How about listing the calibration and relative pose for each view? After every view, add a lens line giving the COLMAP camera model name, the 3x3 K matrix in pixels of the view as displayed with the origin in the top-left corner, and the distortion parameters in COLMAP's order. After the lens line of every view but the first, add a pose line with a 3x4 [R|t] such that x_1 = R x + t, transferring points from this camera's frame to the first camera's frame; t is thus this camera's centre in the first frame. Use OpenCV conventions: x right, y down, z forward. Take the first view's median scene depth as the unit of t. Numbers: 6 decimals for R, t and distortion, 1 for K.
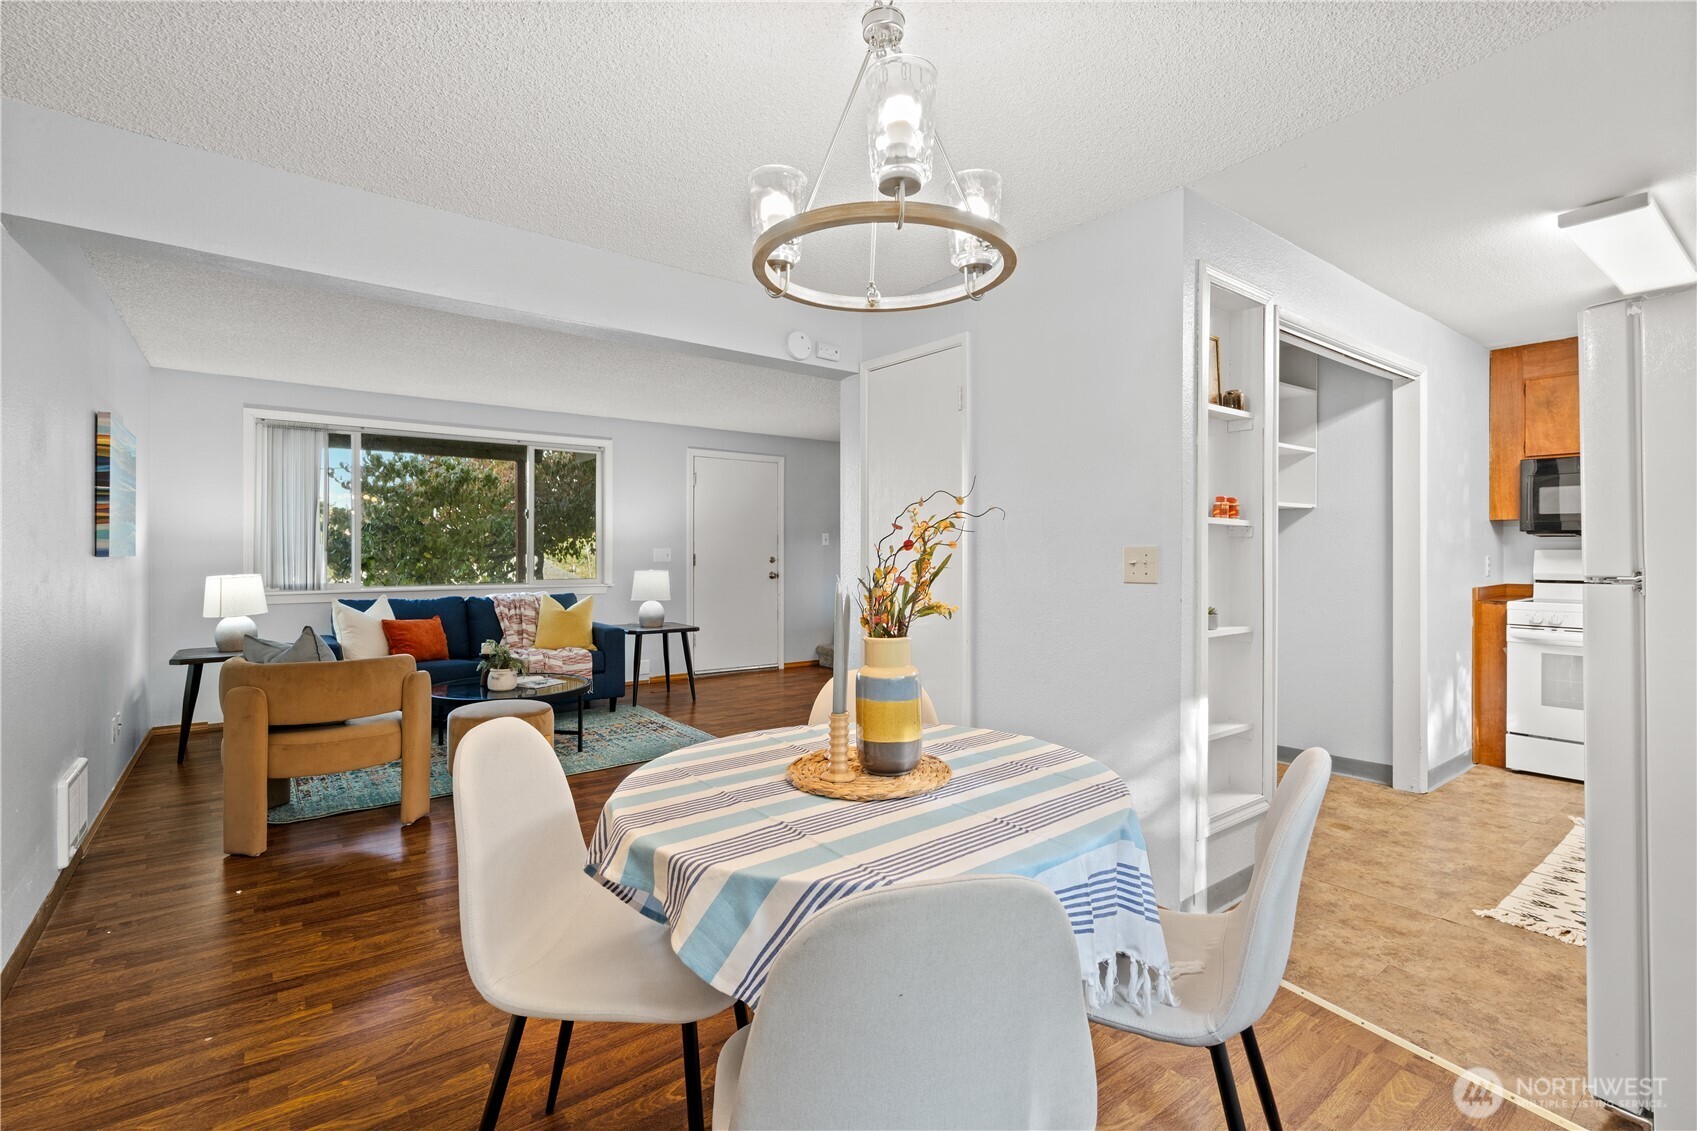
lens RADIAL K [[774.5, 0, 841.4], [0, 774.5, 548.1], [0, 0, 1]] dist [0.000412, -0.000100]
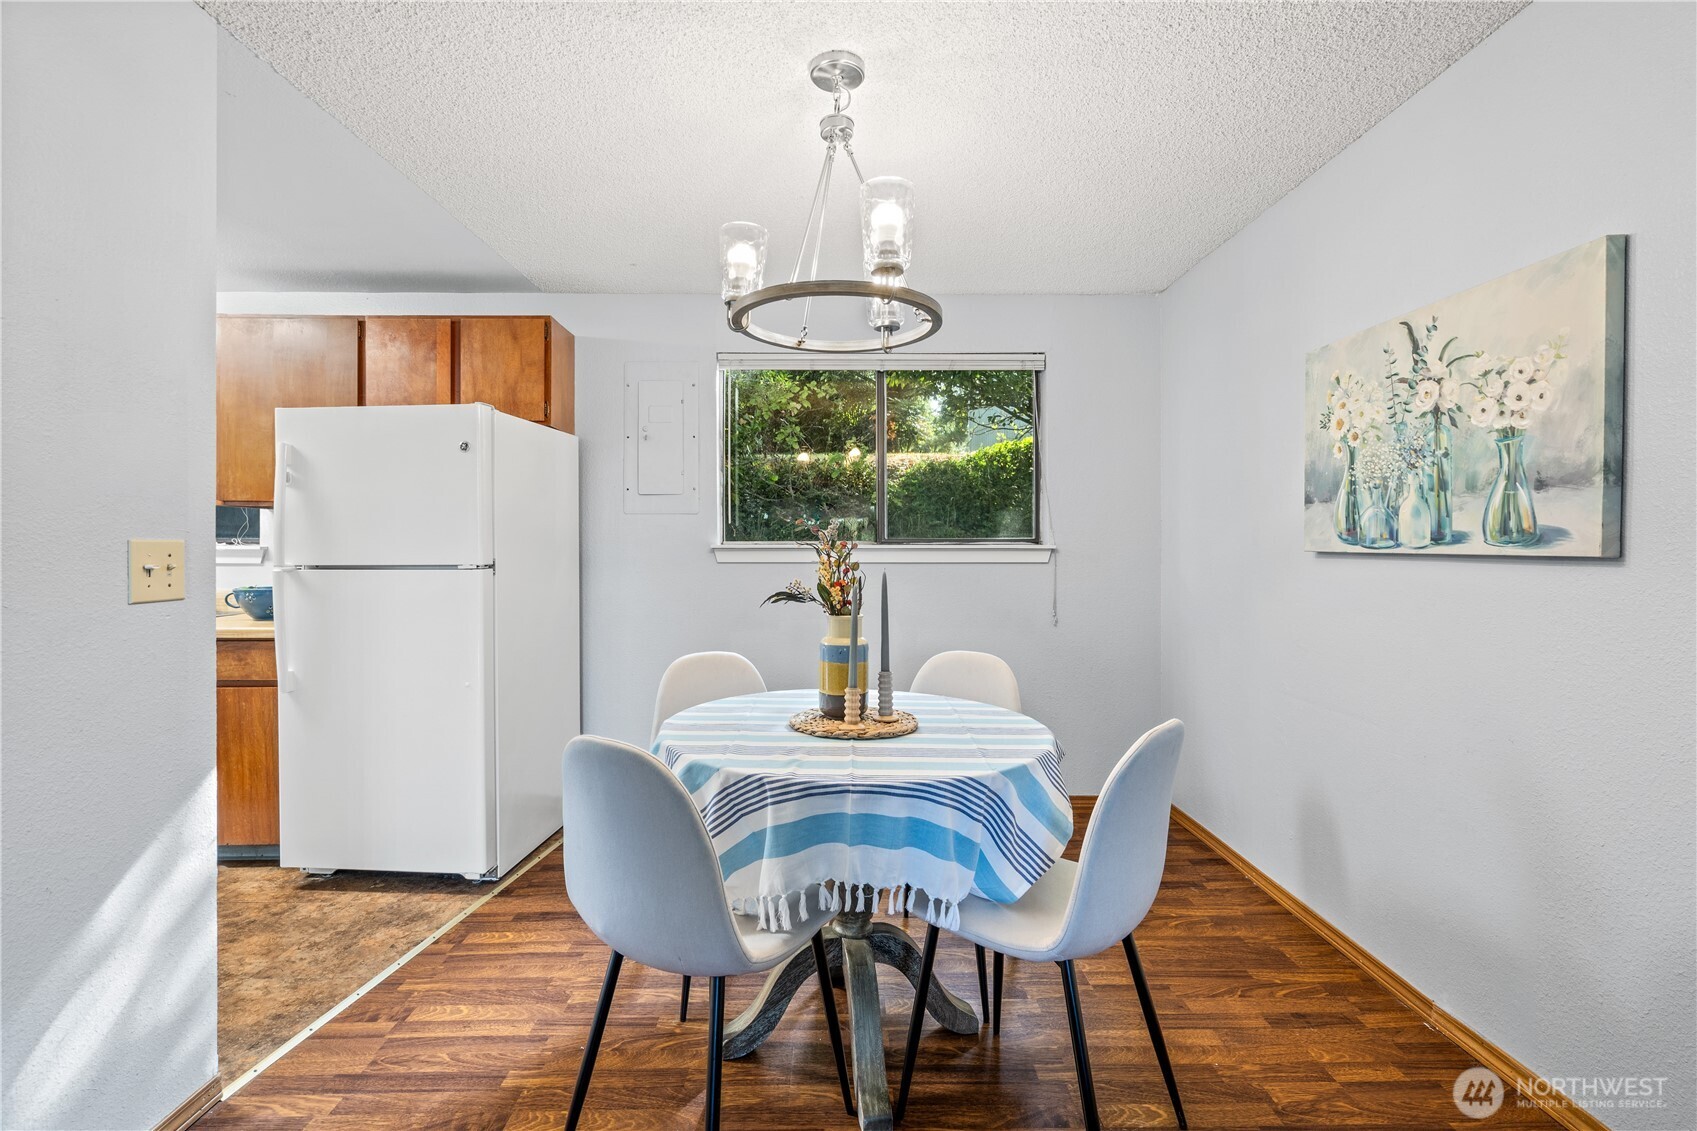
lens RADIAL K [[774.5, 0, 845.0], [0, 774.5, 559.3], [0, 0, 1]] dist [0.000412, -0.000100]
pose [[-0.804595, -0.008732, 0.593759, -0.510971], [0.001883, 0.999849, 0.017255, 0.004082], [-0.593820, 0.015001, -0.804458, 1.498331]]
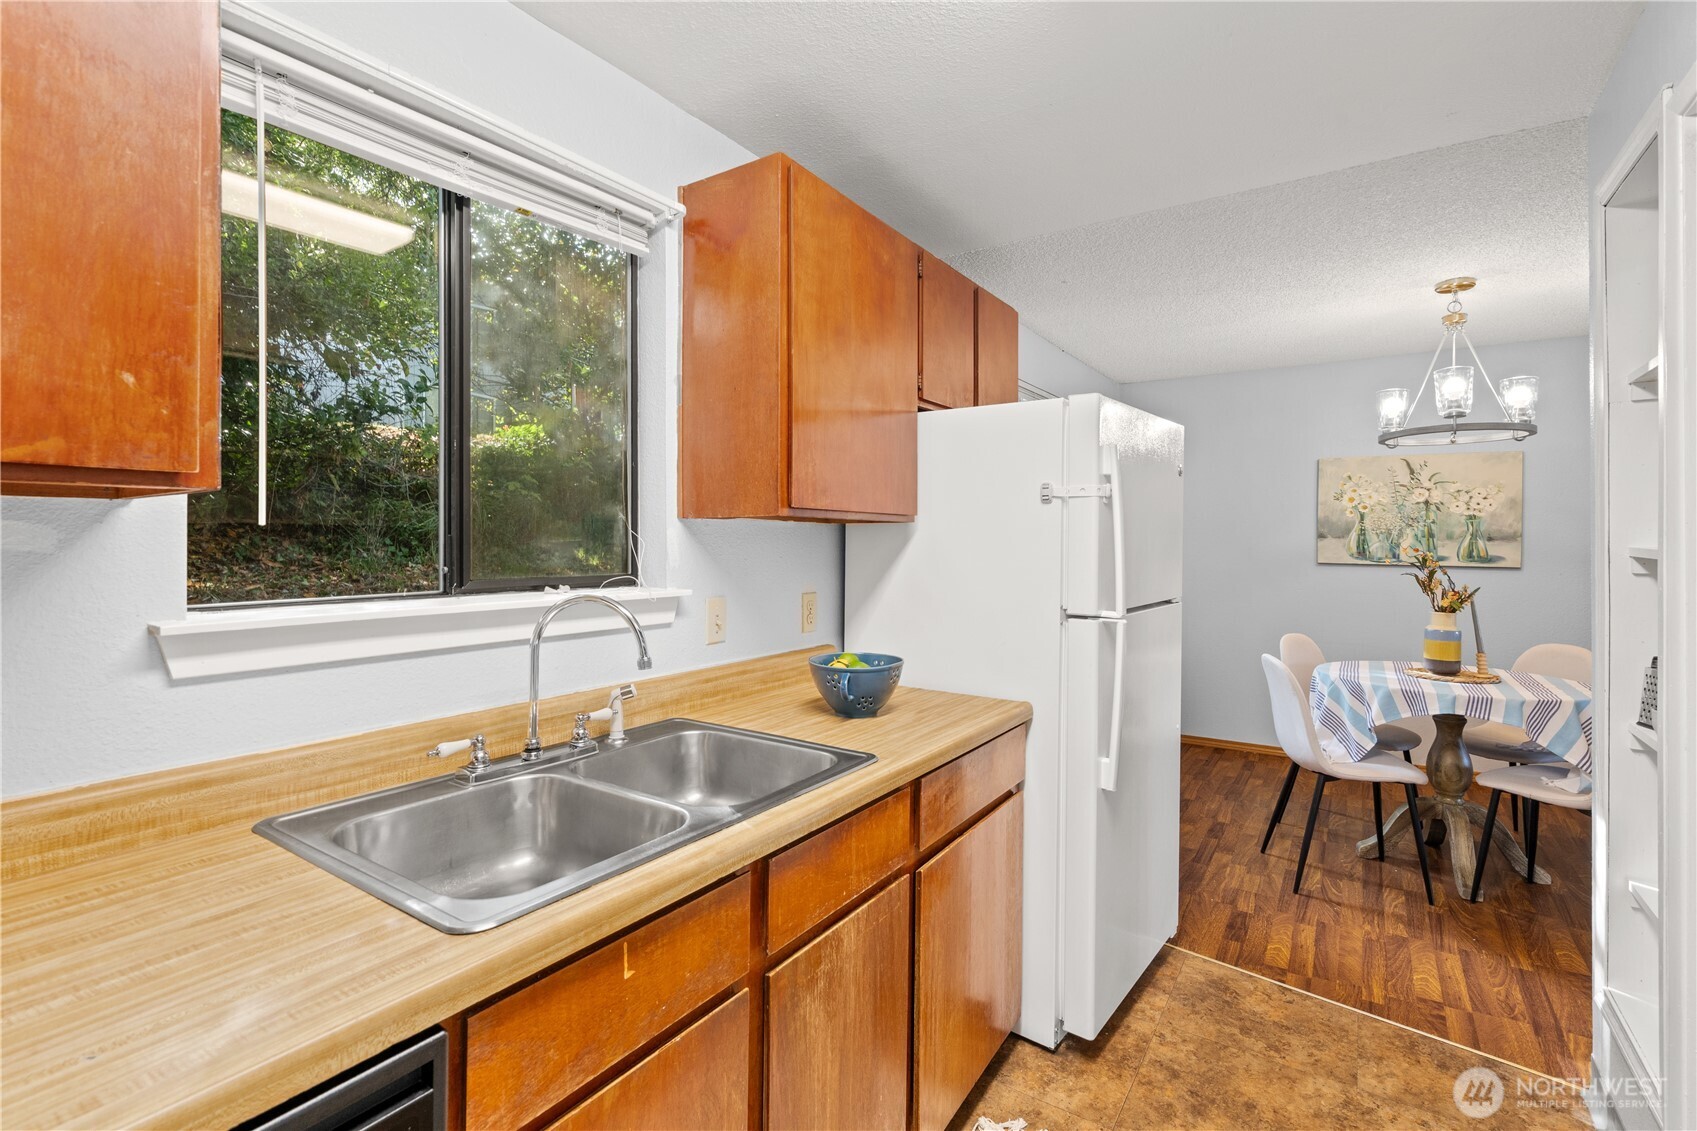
lens RADIAL K [[774.5, 0, 856.4], [0, 774.5, 547.9], [0, 0, 1]] dist [0.000412, -0.000100]
pose [[-0.941370, 0.002401, -0.337367, 1.690324], [-0.003710, 0.999841, 0.017468, -0.064898], [0.337355, 0.017695, -0.941211, 1.801219]]
